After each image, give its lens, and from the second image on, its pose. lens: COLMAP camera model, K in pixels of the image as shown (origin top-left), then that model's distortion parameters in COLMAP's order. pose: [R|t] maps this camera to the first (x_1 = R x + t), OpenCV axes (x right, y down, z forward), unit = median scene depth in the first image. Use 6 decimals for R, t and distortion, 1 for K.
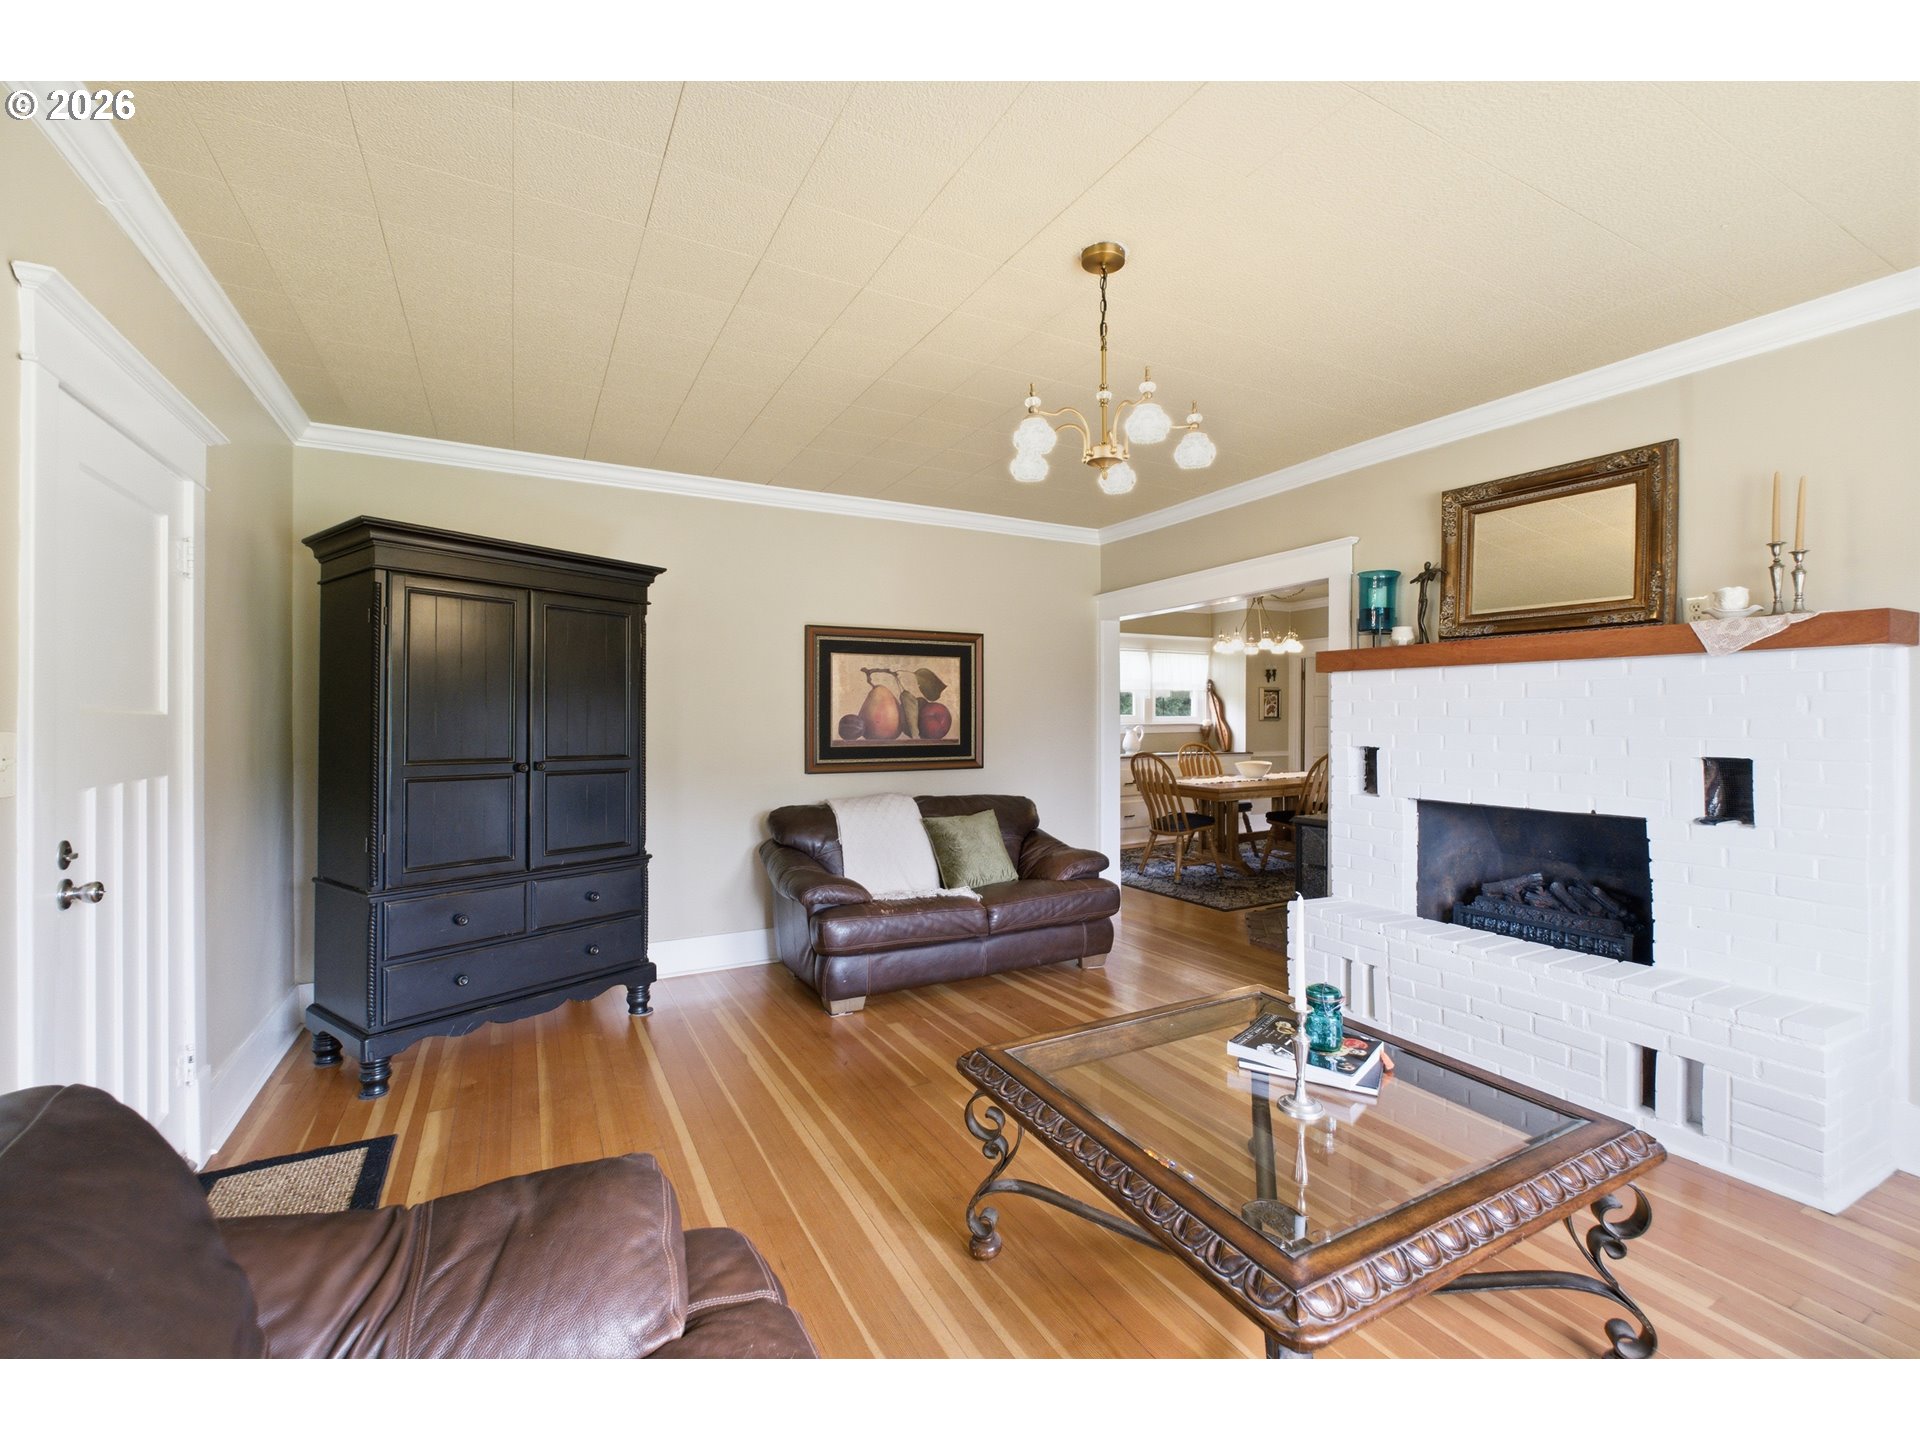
lens RADIAL K [[829.2, 0, 971.9], [0, 829.2, 731.6], [0, 0, 1]] dist [-0.002361, -0.000123]
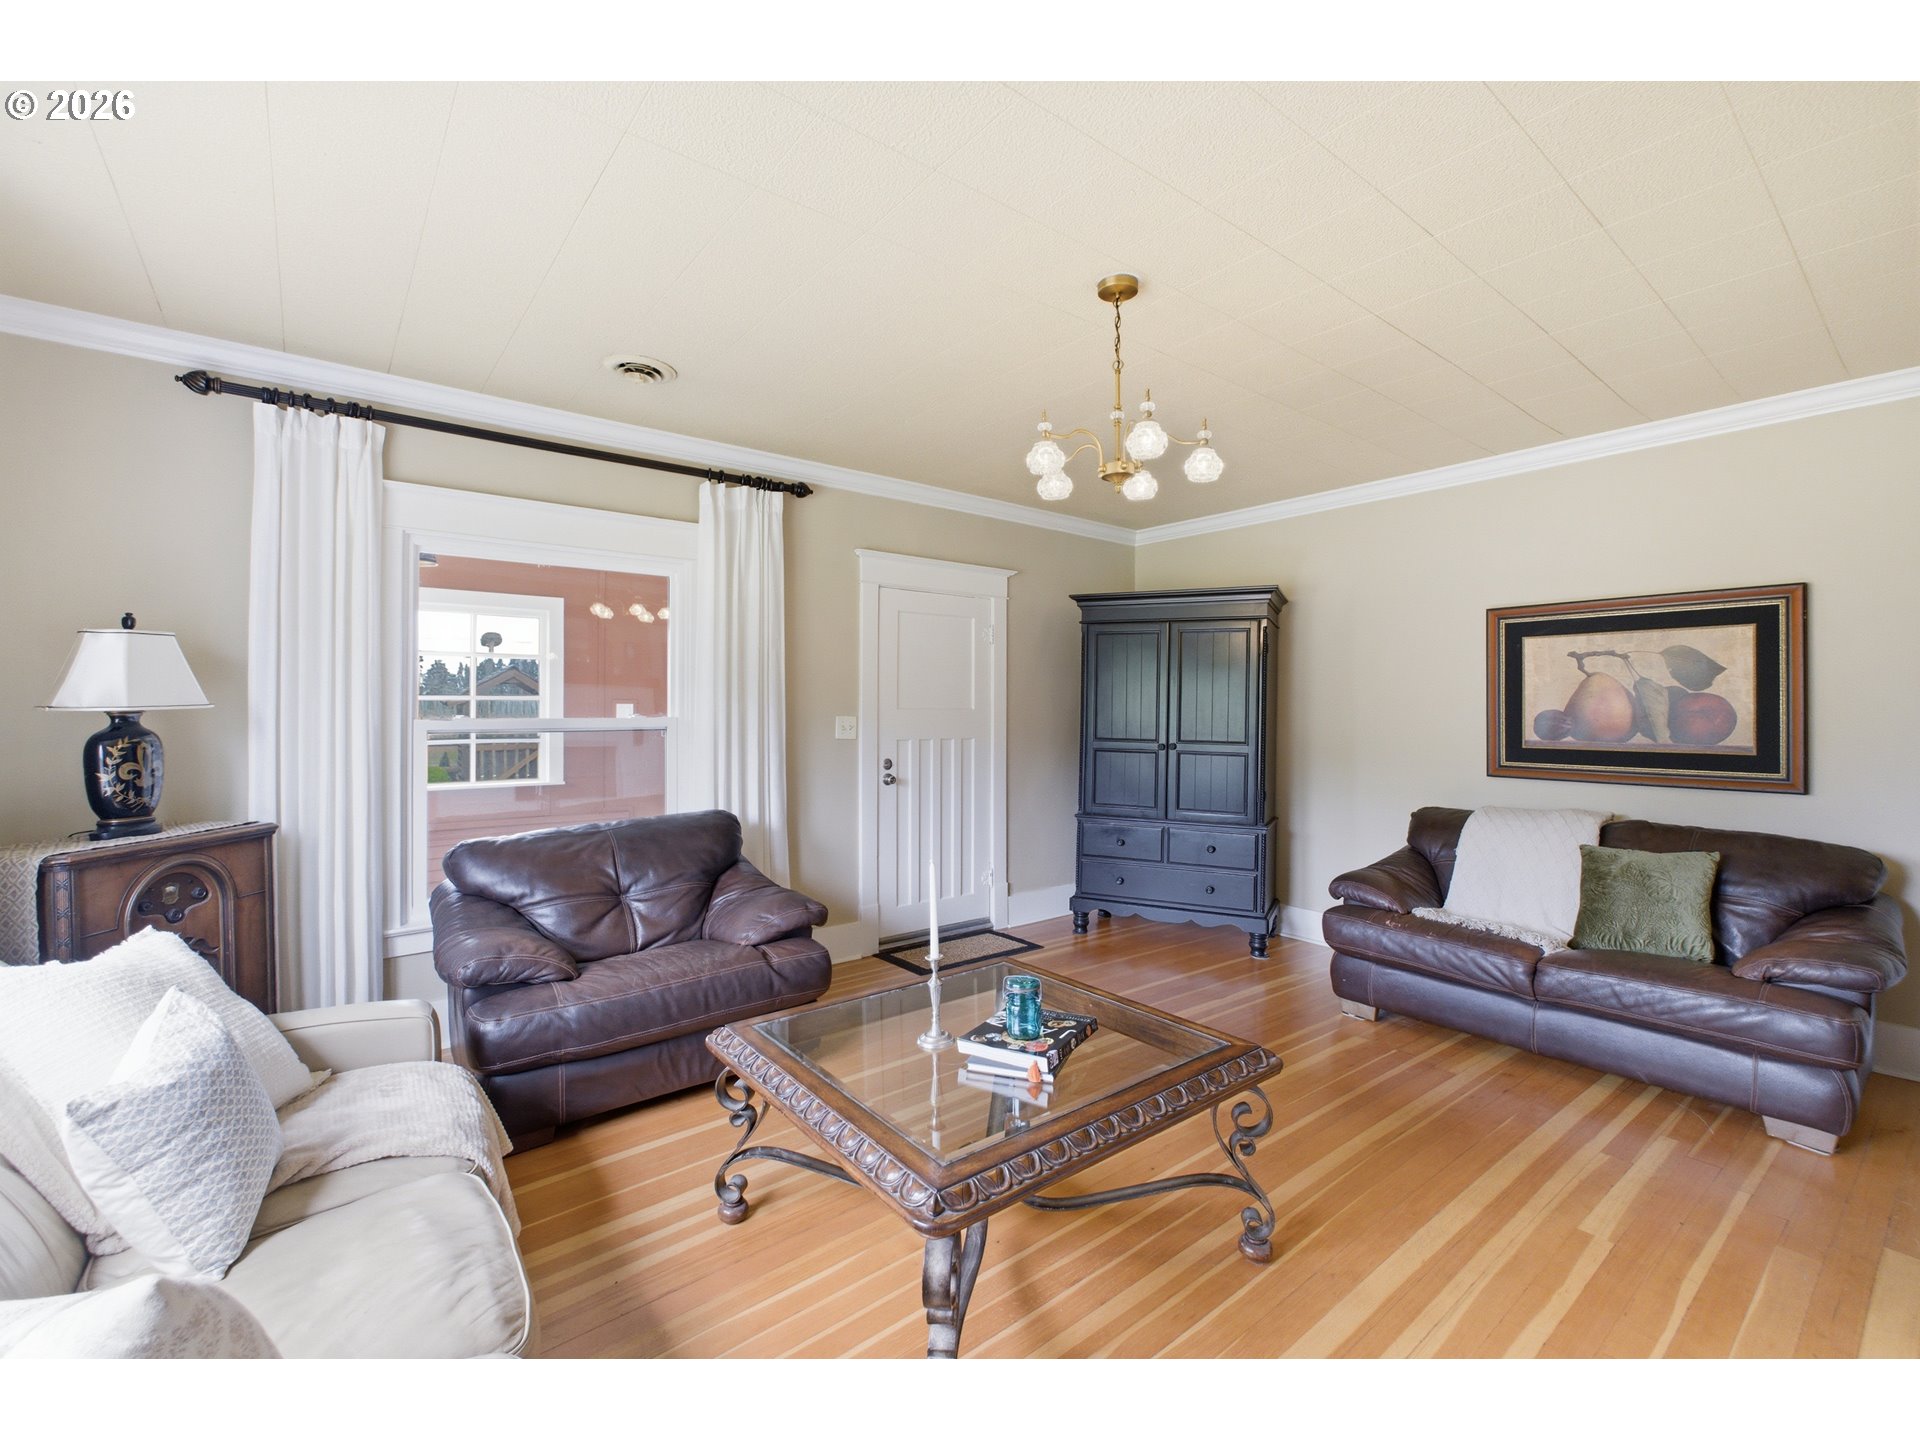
lens RADIAL K [[829.2, 0, 981.2], [0, 829.2, 707.3], [0, 0, 1]] dist [-0.002361, -0.000123]
pose [[0.180657, 0.000845, -0.983546, 0.556708], [-0.017612, 0.999842, -0.002376, -0.011074], [0.983388, 0.017752, 0.180644, 0.291433]]
